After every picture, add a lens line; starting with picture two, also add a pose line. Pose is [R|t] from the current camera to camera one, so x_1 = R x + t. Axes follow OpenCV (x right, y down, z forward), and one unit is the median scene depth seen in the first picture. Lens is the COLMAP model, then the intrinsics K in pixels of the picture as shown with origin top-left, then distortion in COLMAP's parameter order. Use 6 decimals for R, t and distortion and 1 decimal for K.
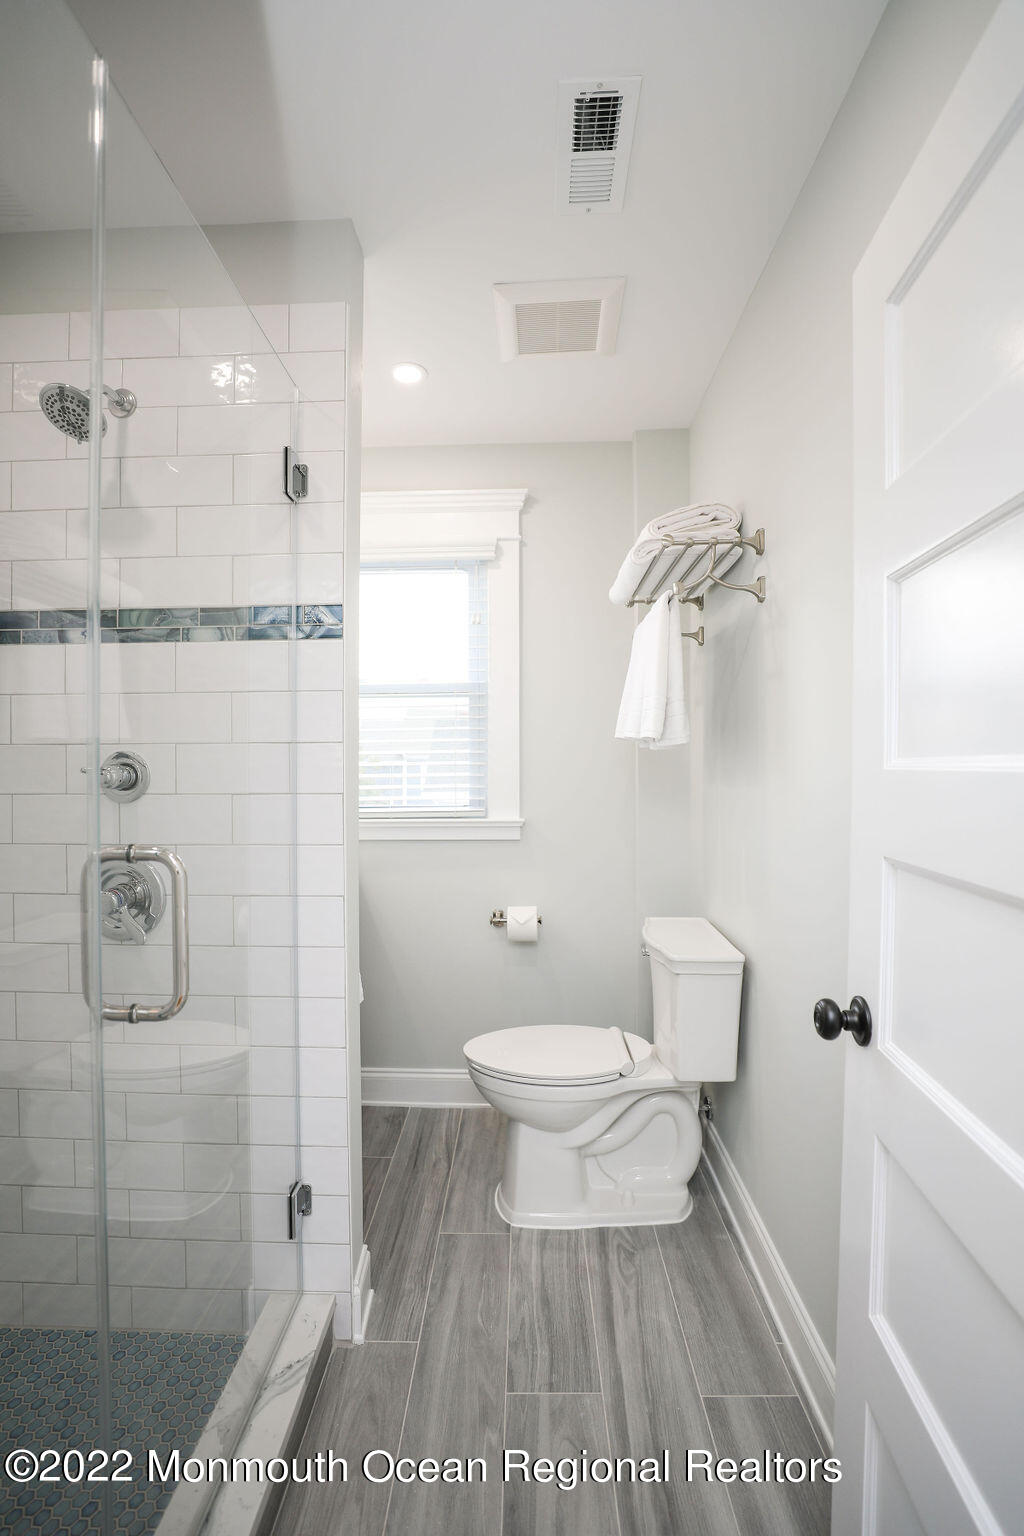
lens RADIAL K [[701.2, 0, 511.7], [0, 701.2, 769.1], [0, 0, 1]] dist [-0.013296, 0.002718]
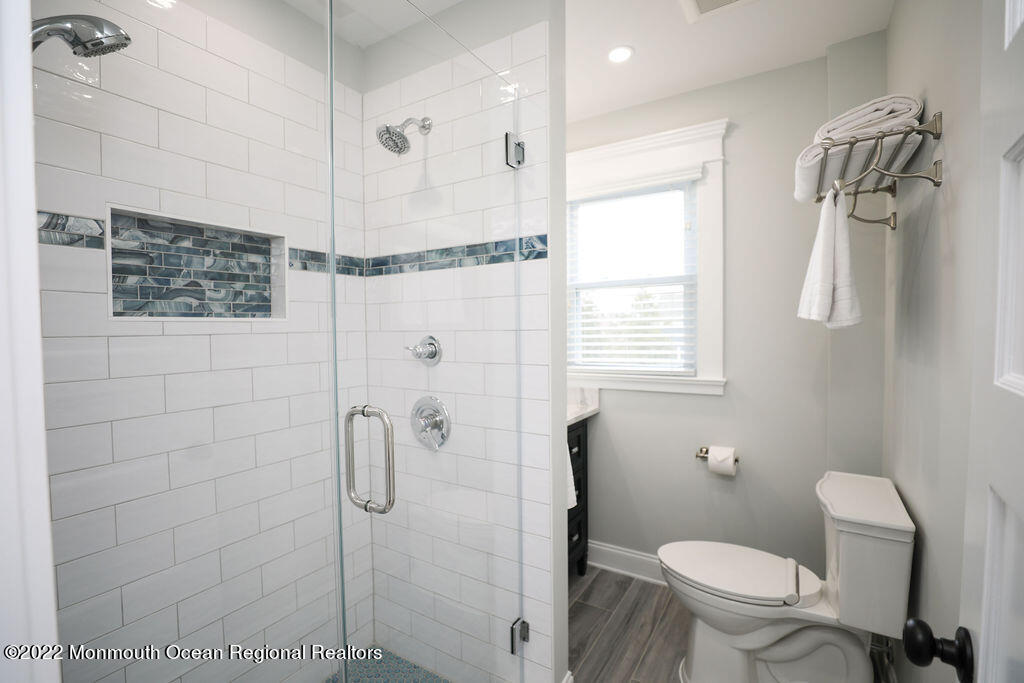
lens RADIAL K [[467.4, 0, 511.2], [0, 467.4, 343.5], [0, 0, 1]] dist [-0.013296, 0.002718]
pose [[0.870044, 0.009724, -0.492878, 0.138239], [0.005714, 0.999539, 0.029806, -0.031595], [0.492940, -0.028749, 0.869588, 0.097204]]
